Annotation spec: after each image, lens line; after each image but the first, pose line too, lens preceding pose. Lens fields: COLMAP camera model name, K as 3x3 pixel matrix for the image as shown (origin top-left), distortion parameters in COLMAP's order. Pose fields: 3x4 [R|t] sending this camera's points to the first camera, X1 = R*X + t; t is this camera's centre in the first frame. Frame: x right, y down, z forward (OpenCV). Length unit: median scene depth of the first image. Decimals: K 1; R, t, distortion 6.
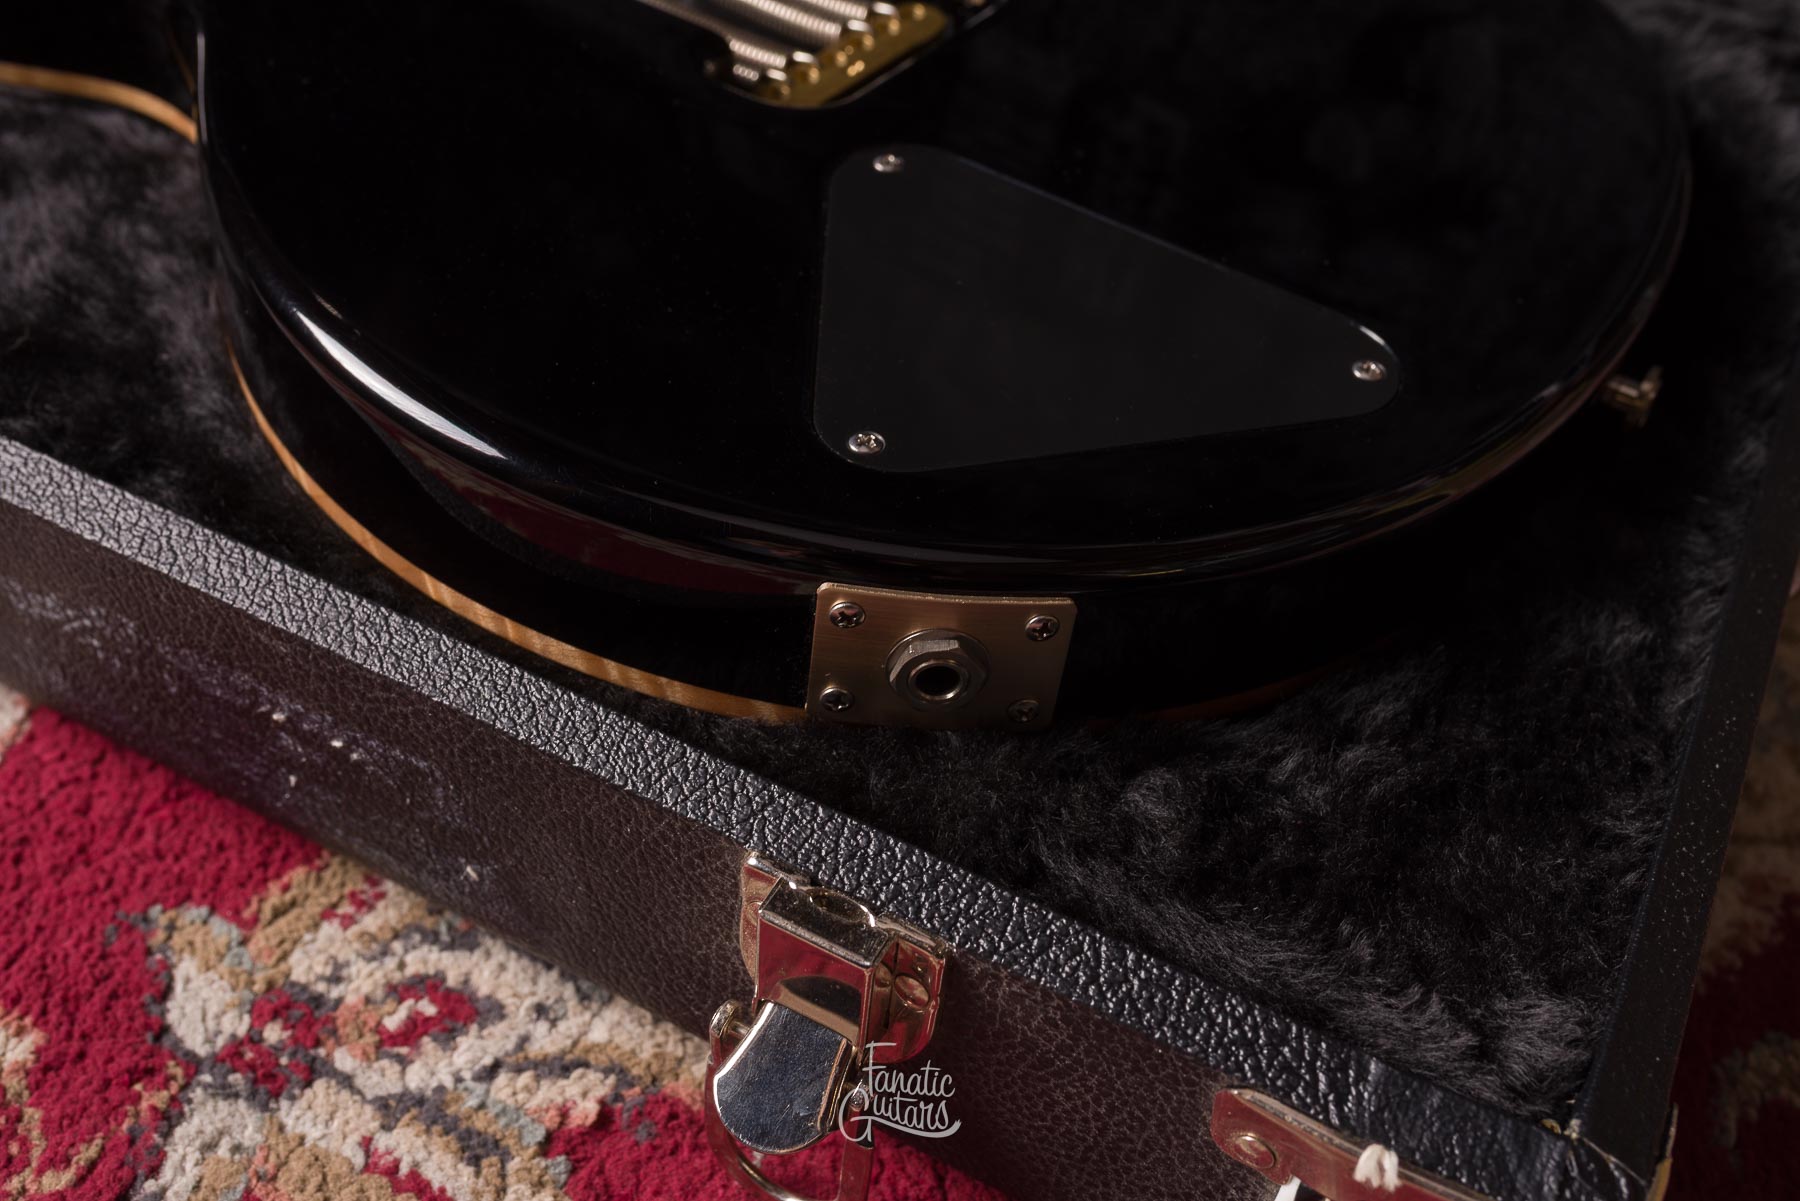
lens RADIAL K [[1811.8, 0, 894.2], [0, 1811.8, 599.7], [0, 0, 1]] dist [0.001945, 0.008052]
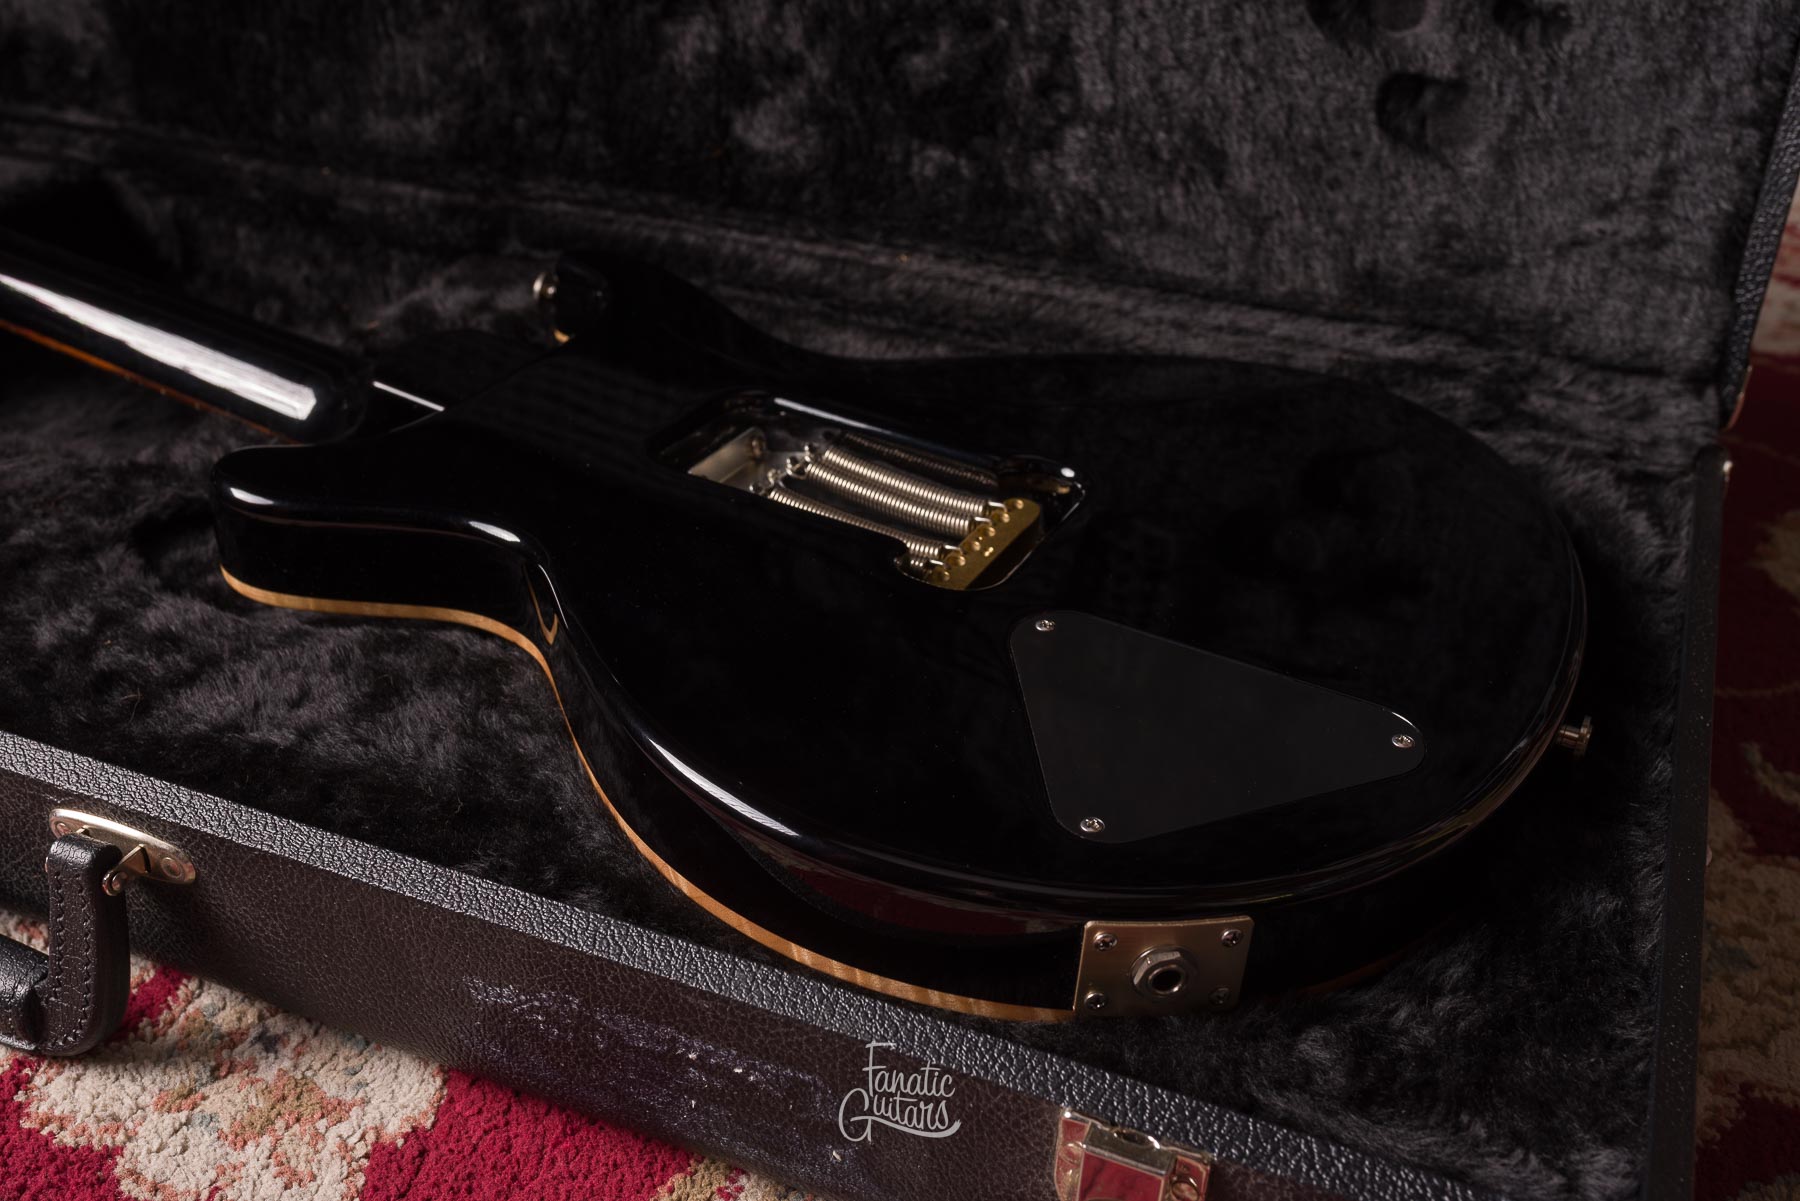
lens RADIAL K [[1758.5, 0, 897.2], [0, 1758.5, 601.2], [0, 0, 1]] dist [-0.000169, 0.000682]
pose [[0.994533, -0.089428, 0.053916, -0.218182], [0.098043, 0.977389, -0.187346, -0.009783], [-0.035943, 0.191608, 0.980813, -0.420058]]
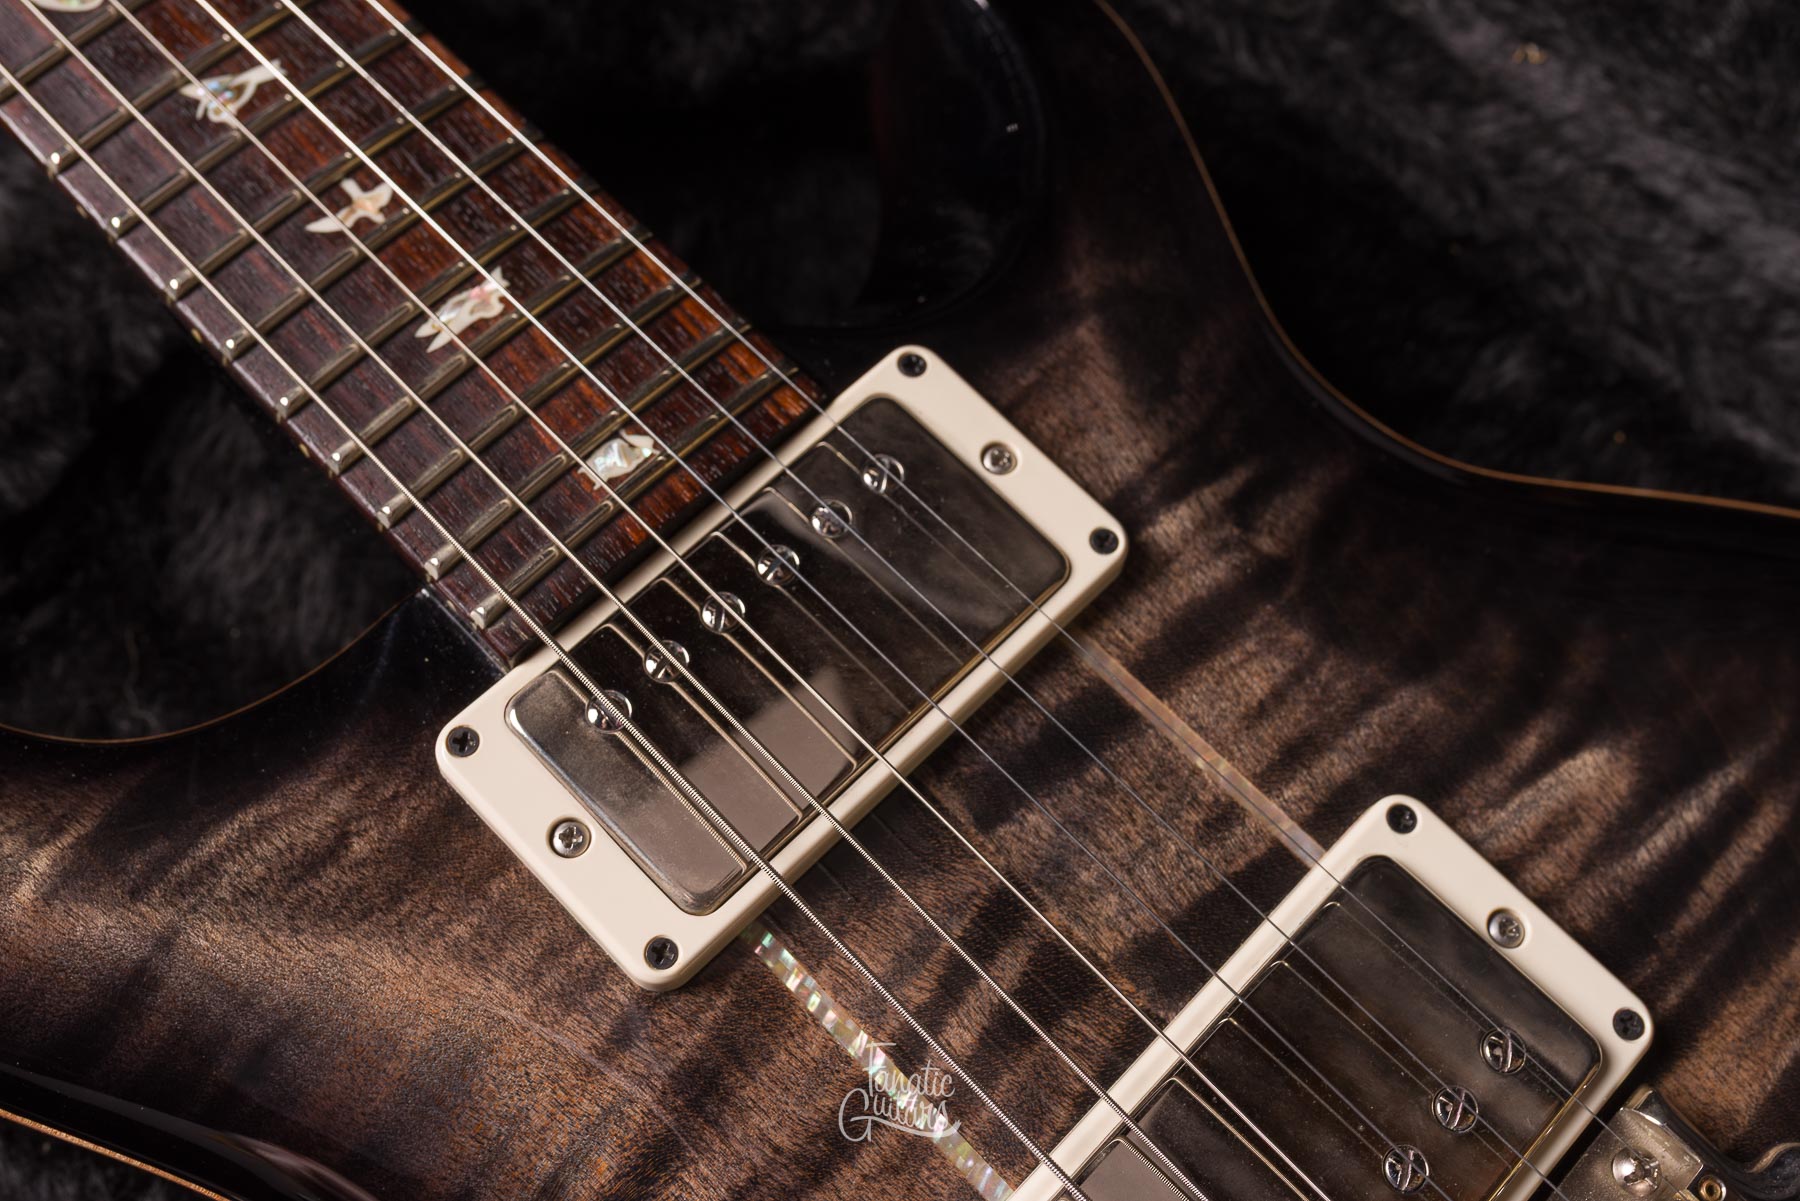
lens RADIAL K [[1845.6, 0, 901.0], [0, 1845.6, 595.4], [0, 0, 1]] dist [0.002482, 0.000126]
pose [[0.980026, 0.187697, -0.065715, -0.267653], [-0.140637, 0.887764, 0.438288, -1.060572], [0.140605, -0.420292, 0.896429, 0.707747]]
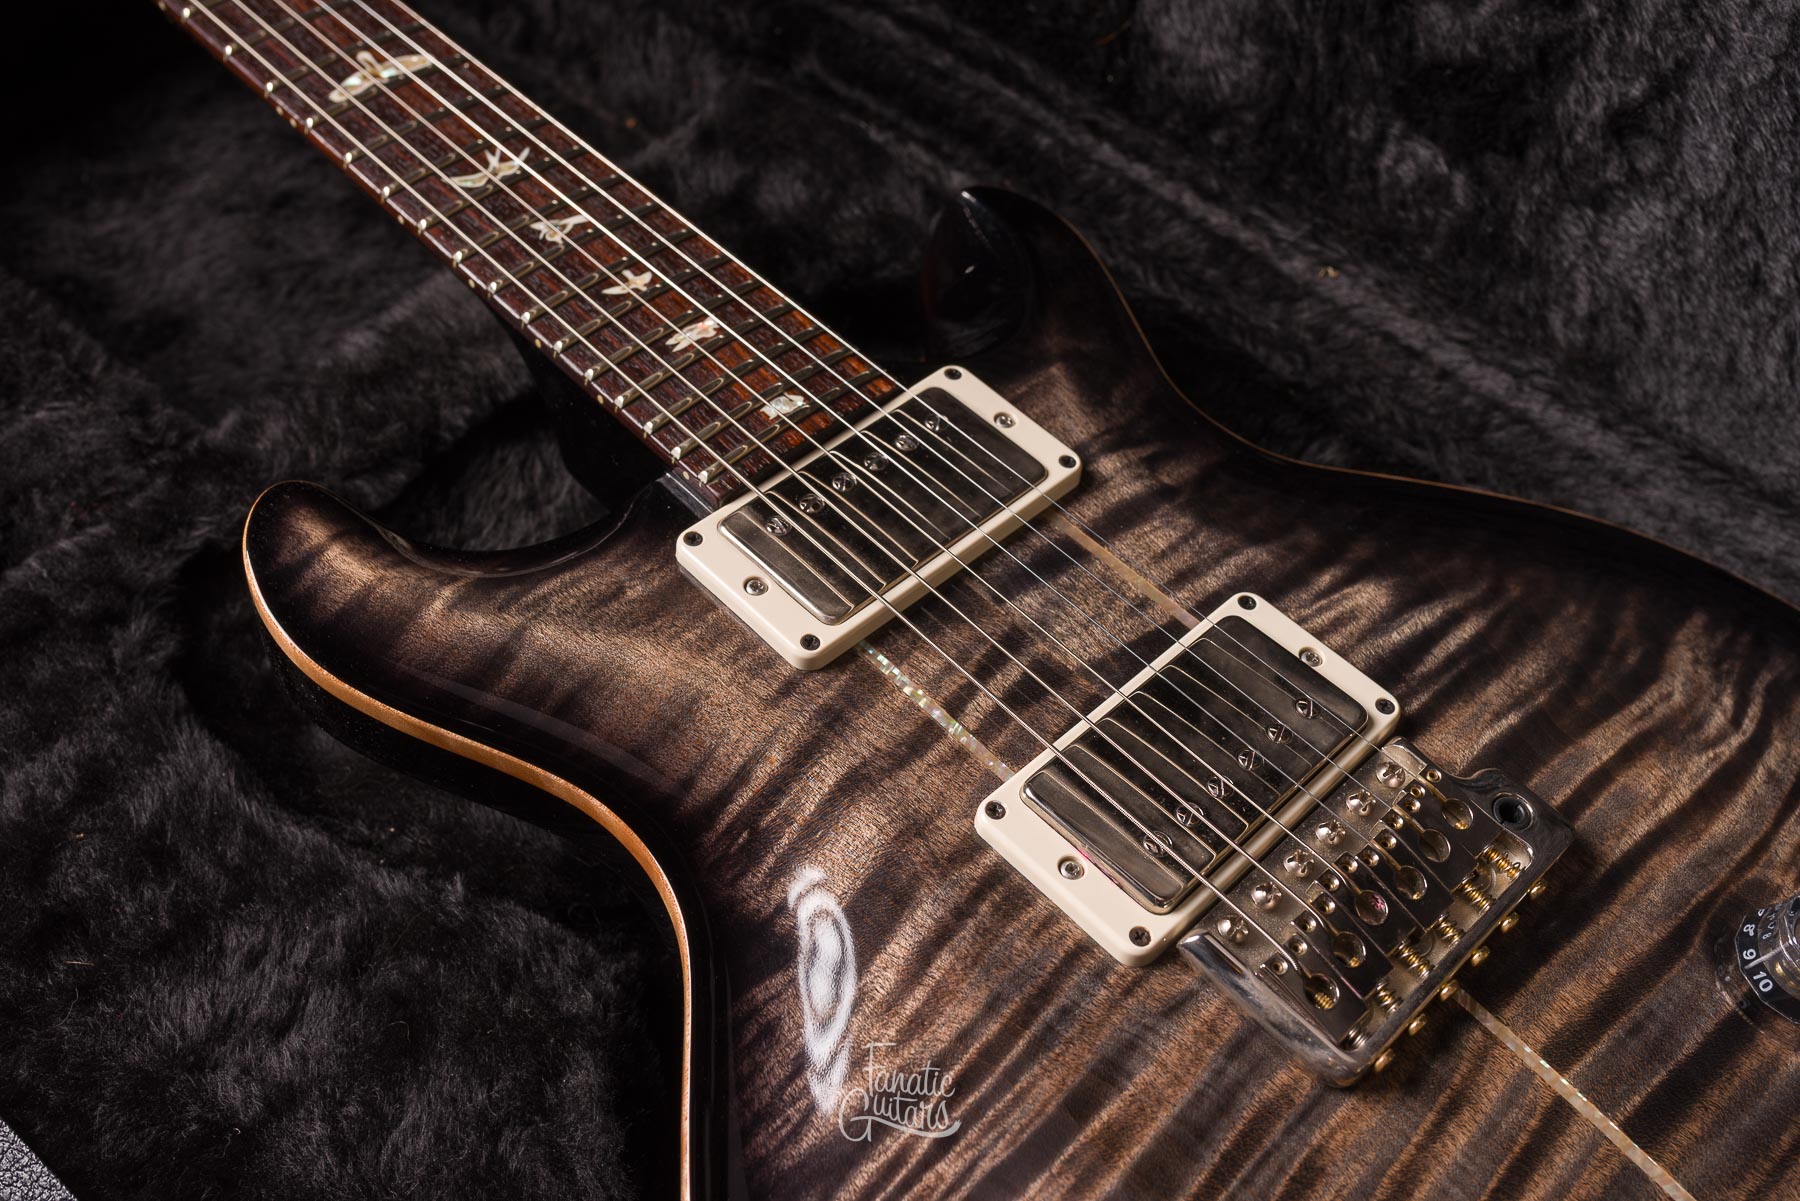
lens RADIAL K [[1777.0, 0, 901.9], [0, 1777.0, 600.1], [0, 0, 1]] dist [0.000873, -0.008009]
pose [[0.978653, 0.174078, -0.109250, -0.195285], [-0.154882, 0.974105, 0.164715, -0.833507], [0.135094, -0.144278, 0.980272, 0.124043]]
